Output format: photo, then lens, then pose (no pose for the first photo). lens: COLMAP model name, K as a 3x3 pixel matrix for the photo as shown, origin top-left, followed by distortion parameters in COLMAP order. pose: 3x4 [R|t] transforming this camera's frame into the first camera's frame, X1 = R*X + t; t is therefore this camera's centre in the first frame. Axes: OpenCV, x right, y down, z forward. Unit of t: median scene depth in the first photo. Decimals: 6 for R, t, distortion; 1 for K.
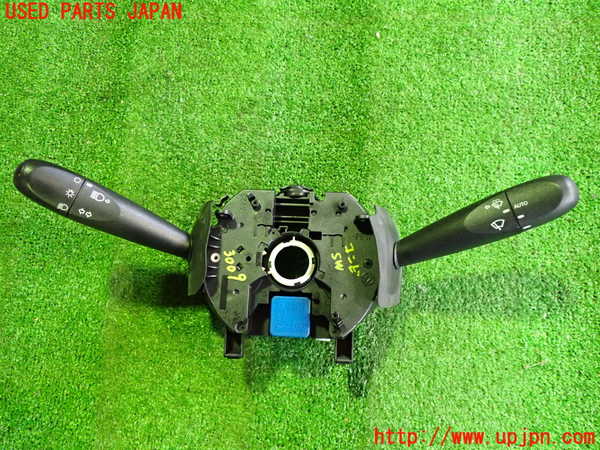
lens RADIAL K [[523.6, 0, 300.0], [0, 523.6, 225.0], [0, 0, 1]] dist [-0.016740, -0.010012]
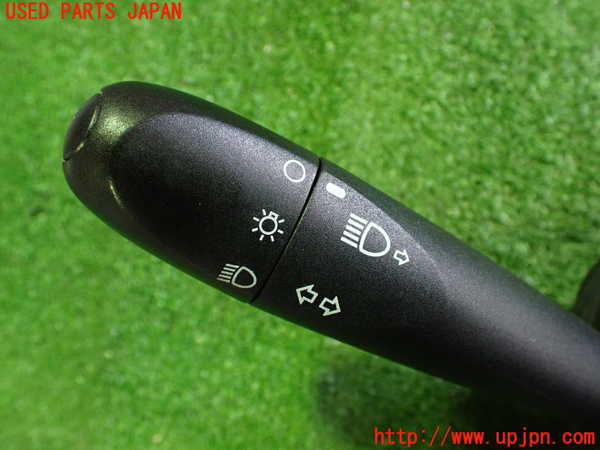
lens RADIAL K [[523.6, 0, 300.0], [0, 523.6, 225.0], [0, 0, 1]] dist [-0.016740, -0.010012]
pose [[0.973638, 0.073077, -0.216075, -0.294305], [-0.044745, 0.990076, 0.133223, -0.075360], [0.223666, -0.120042, 0.967245, 0.602383]]
